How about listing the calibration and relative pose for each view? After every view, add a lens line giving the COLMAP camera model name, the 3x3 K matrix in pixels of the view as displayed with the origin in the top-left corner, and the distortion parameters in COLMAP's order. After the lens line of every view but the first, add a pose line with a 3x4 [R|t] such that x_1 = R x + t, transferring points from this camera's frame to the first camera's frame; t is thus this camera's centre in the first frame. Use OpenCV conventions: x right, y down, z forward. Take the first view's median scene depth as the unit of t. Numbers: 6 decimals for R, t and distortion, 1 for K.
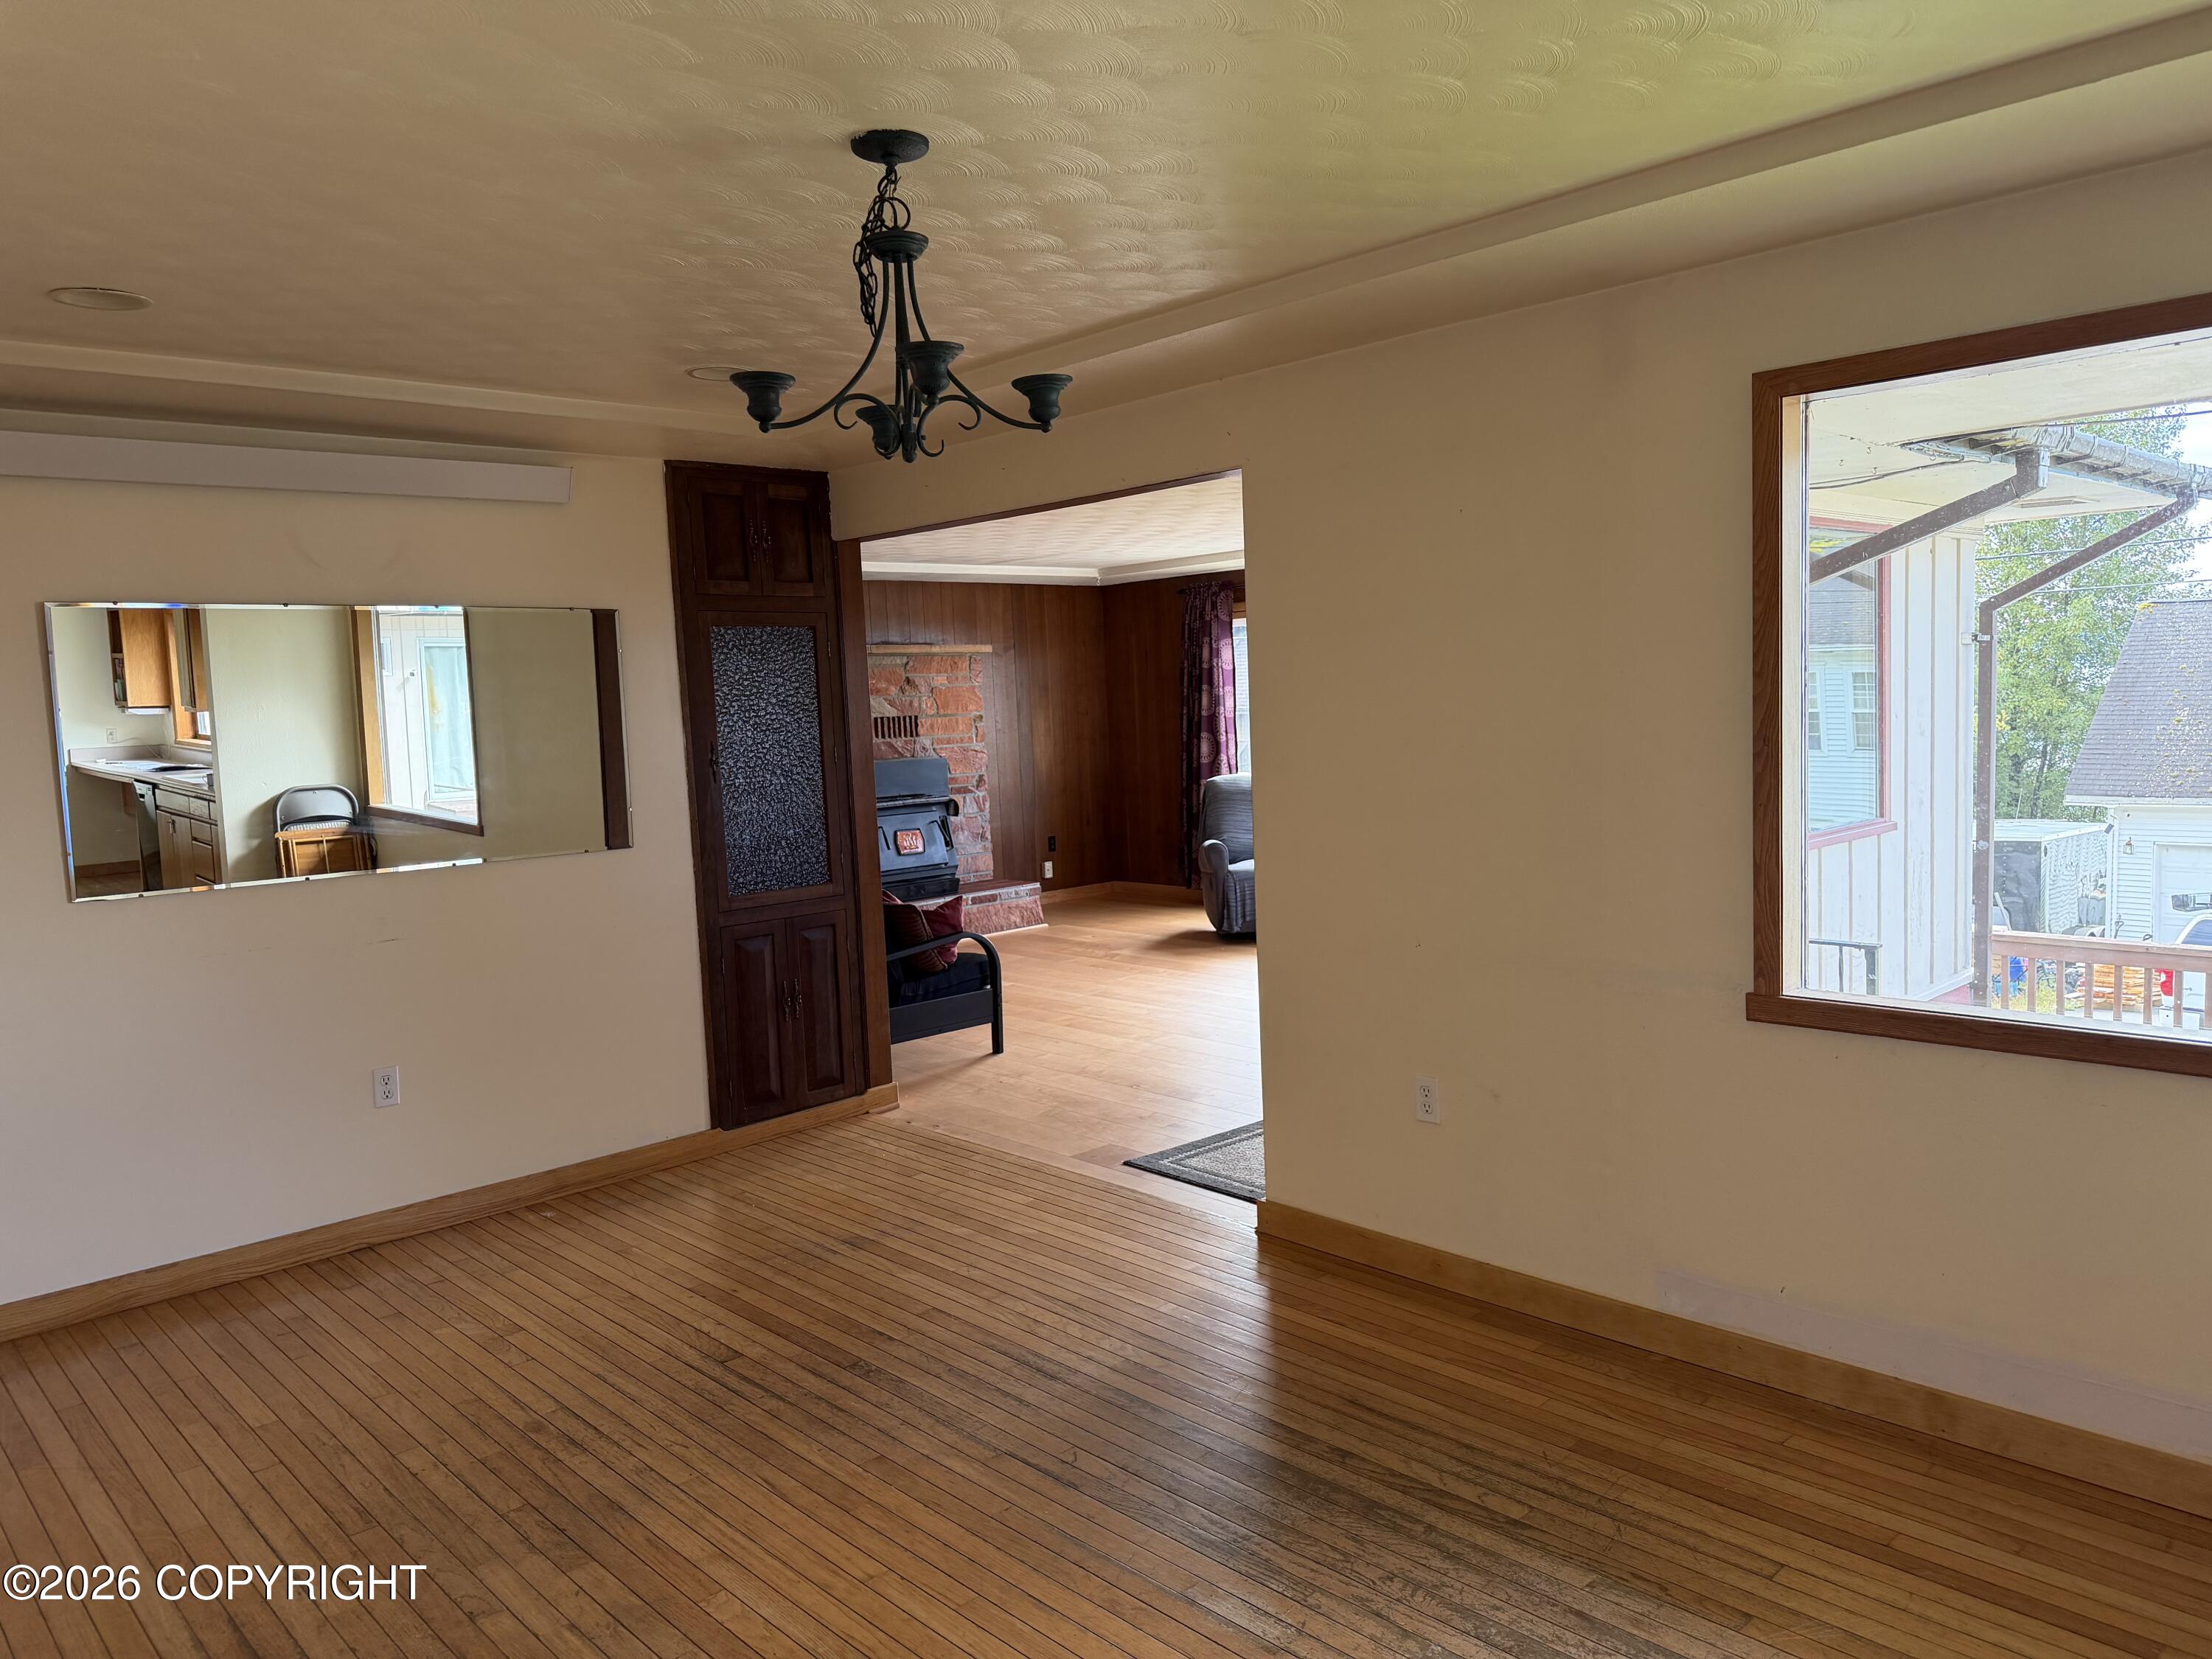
lens RADIAL K [[1540.7, 0, 1108.3], [0, 1540.7, 826.1], [0, 0, 1]] dist [0.070975, -0.095919]
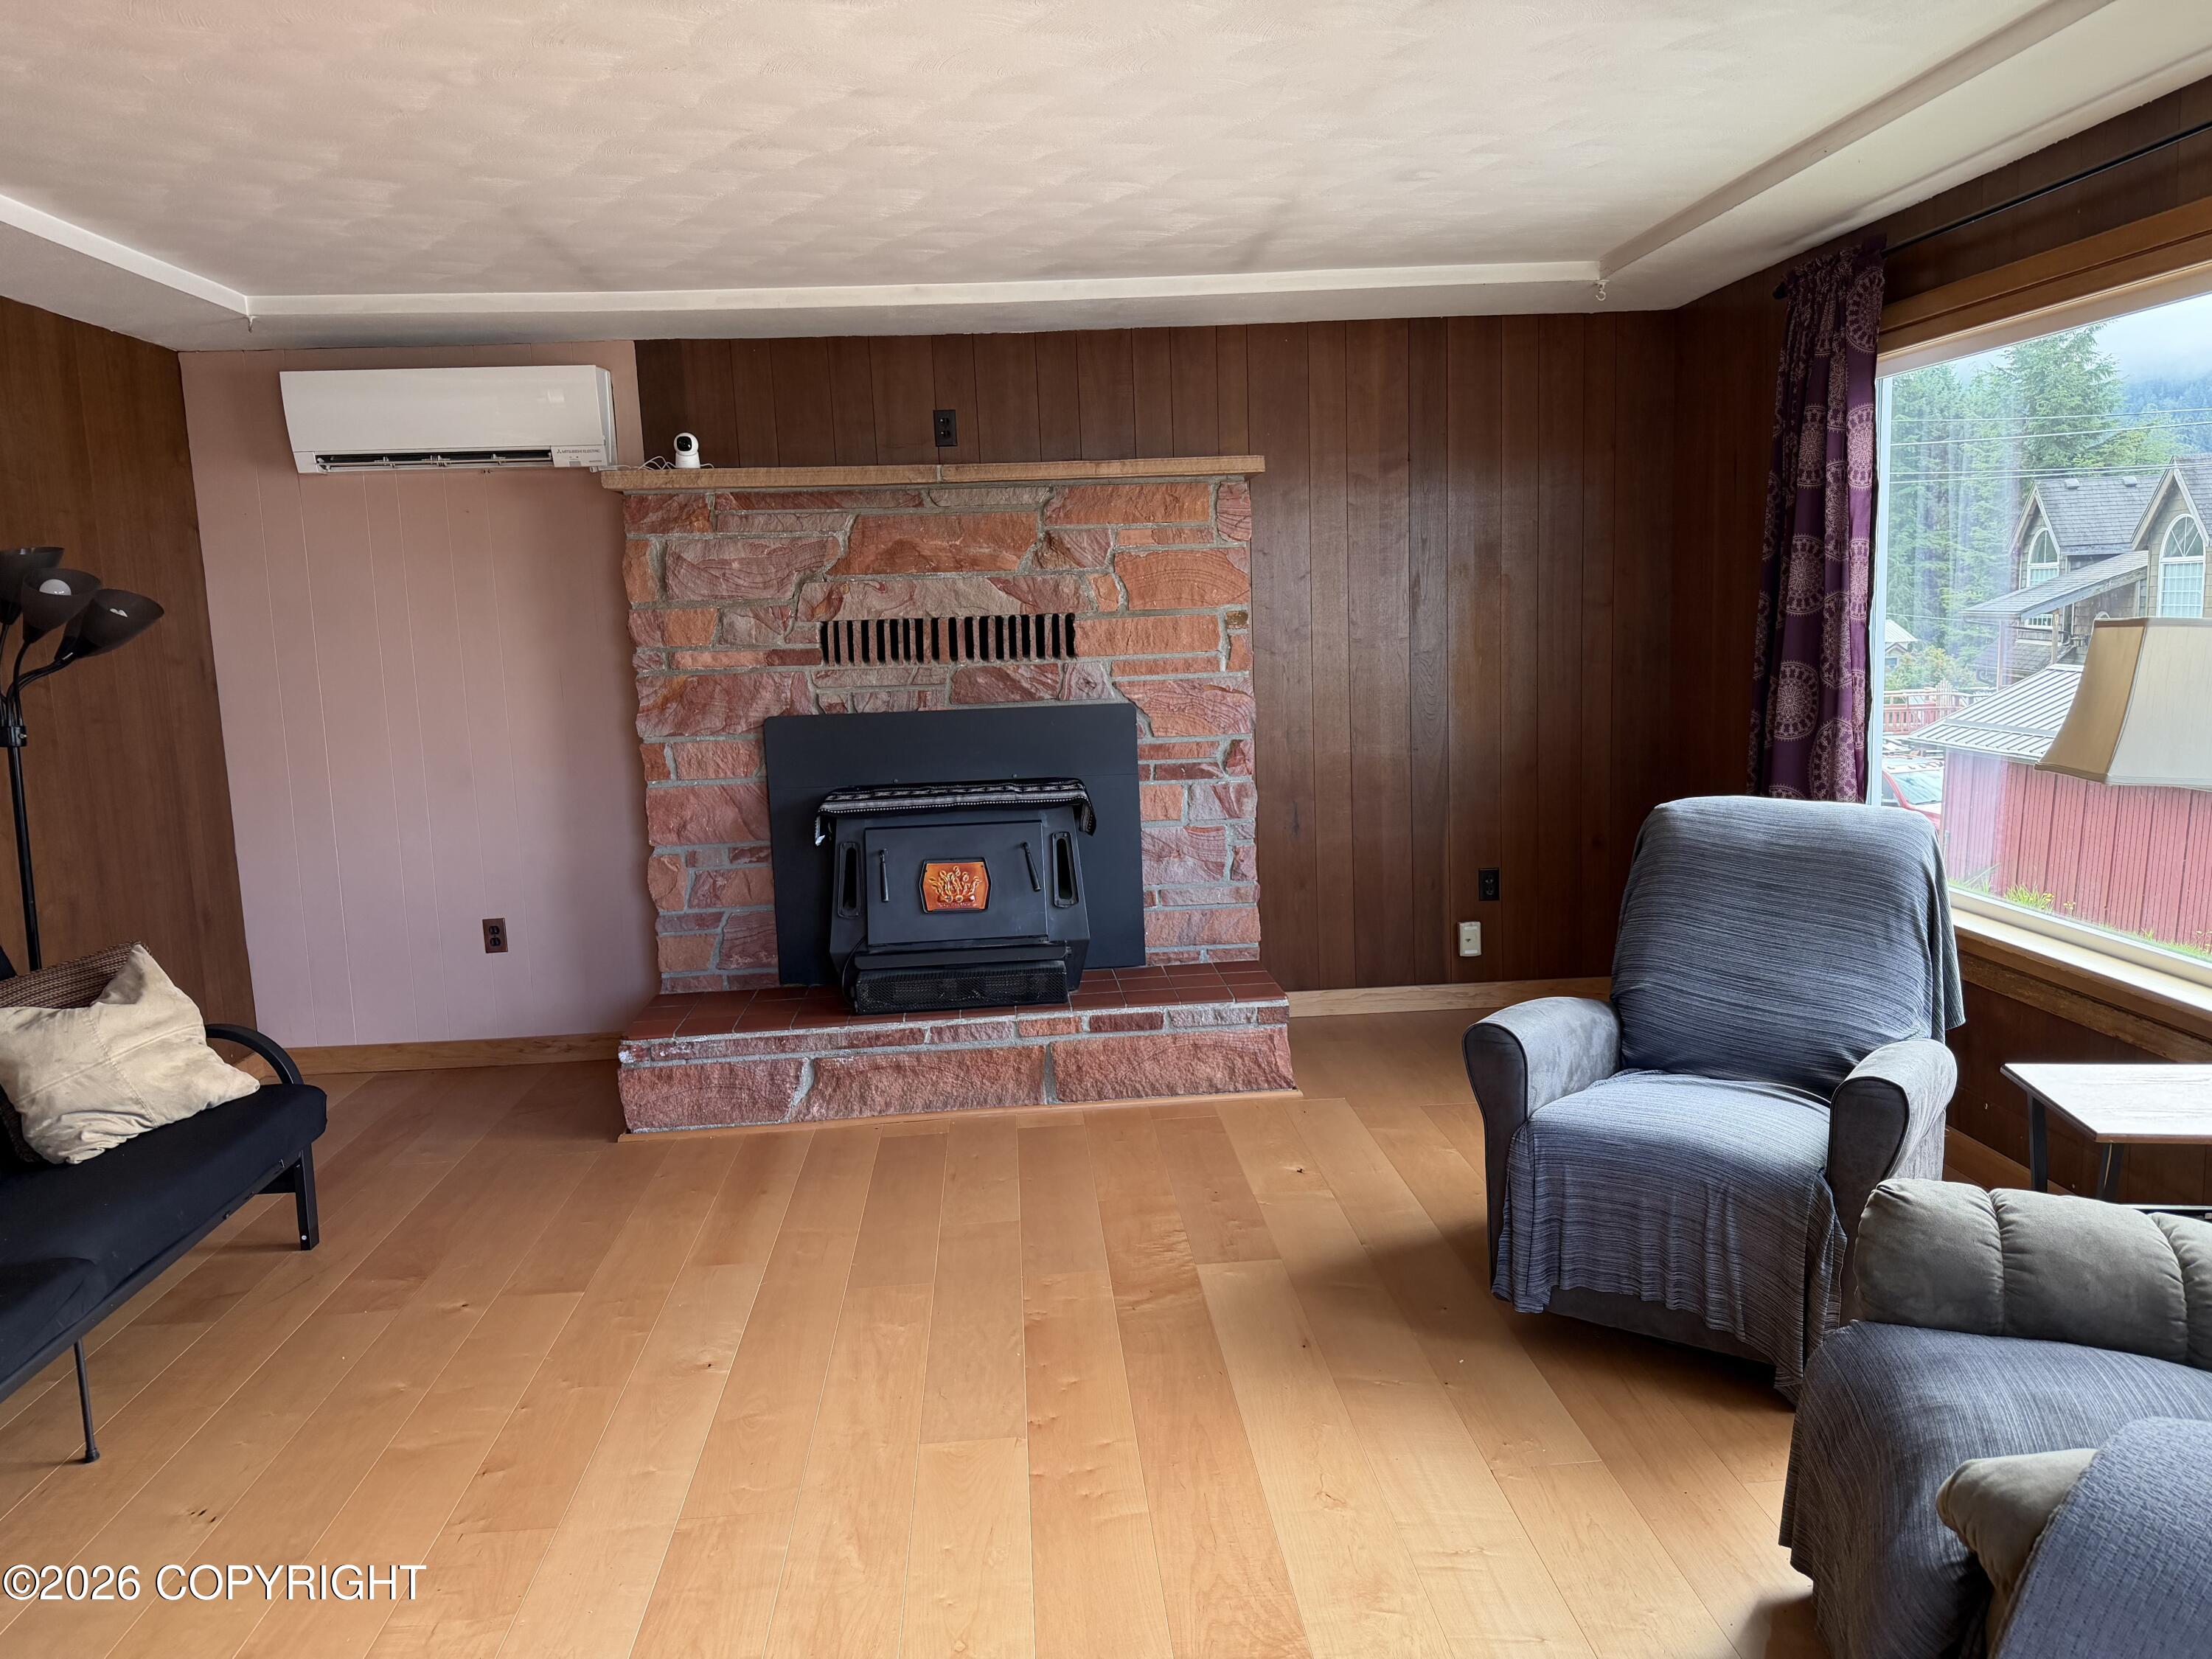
lens RADIAL K [[1540.7, 0, 1108.3], [0, 1540.7, 826.1], [0, 0, 1]] dist [0.070975, -0.095919]
pose [[0.773768, 0.097604, -0.625905, 0.185783], [-0.046257, 0.994127, 0.097841, -0.052108], [0.631778, -0.046754, 0.773738, 0.620105]]
